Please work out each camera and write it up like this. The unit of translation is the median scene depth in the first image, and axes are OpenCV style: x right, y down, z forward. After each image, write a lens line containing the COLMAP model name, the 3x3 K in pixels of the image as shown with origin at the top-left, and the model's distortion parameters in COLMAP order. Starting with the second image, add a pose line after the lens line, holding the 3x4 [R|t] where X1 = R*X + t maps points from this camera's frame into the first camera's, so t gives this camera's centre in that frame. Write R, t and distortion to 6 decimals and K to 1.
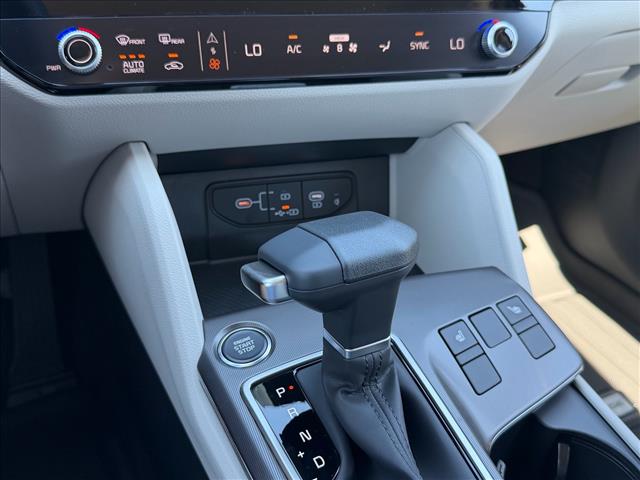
lens RADIAL K [[645.5, 0, 320.3], [0, 645.5, 253.6], [0, 0, 1]] dist [0.026949, 0.000000]
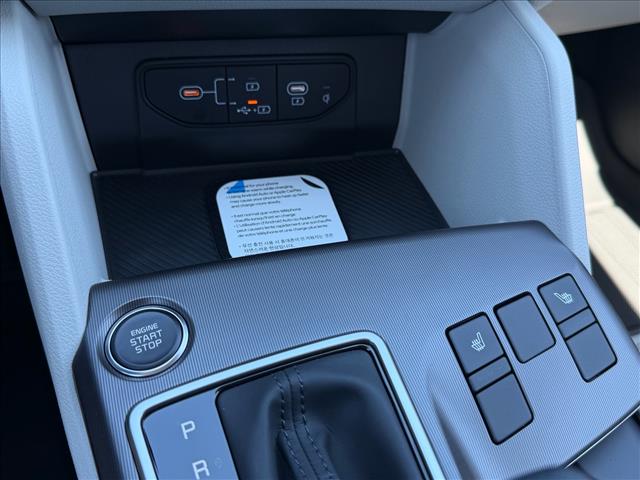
lens RADIAL K [[645.5, 0, 321.1], [0, 645.5, 244.6], [0, 0, 1]] dist [0.026949, 0.000000]
pose [[0.996848, 0.078447, -0.011875, 0.053666], [-0.074414, 0.976335, 0.203058, -0.087877], [0.027524, -0.201535, 0.979095, 0.354193]]
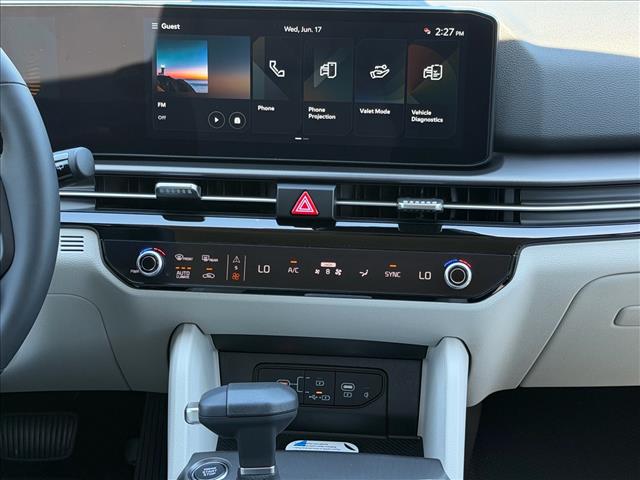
lens RADIAL K [[1208.7, 0, 323.4], [0, 1208.7, 237.4], [0, 0, 1]] dist [0.229041, 0.000000]
pose [[0.903921, 0.075553, -0.420973, 1.086579], [-0.180226, 0.959906, -0.214708, 0.162768], [0.387872, 0.269950, 0.881296, -1.270046]]
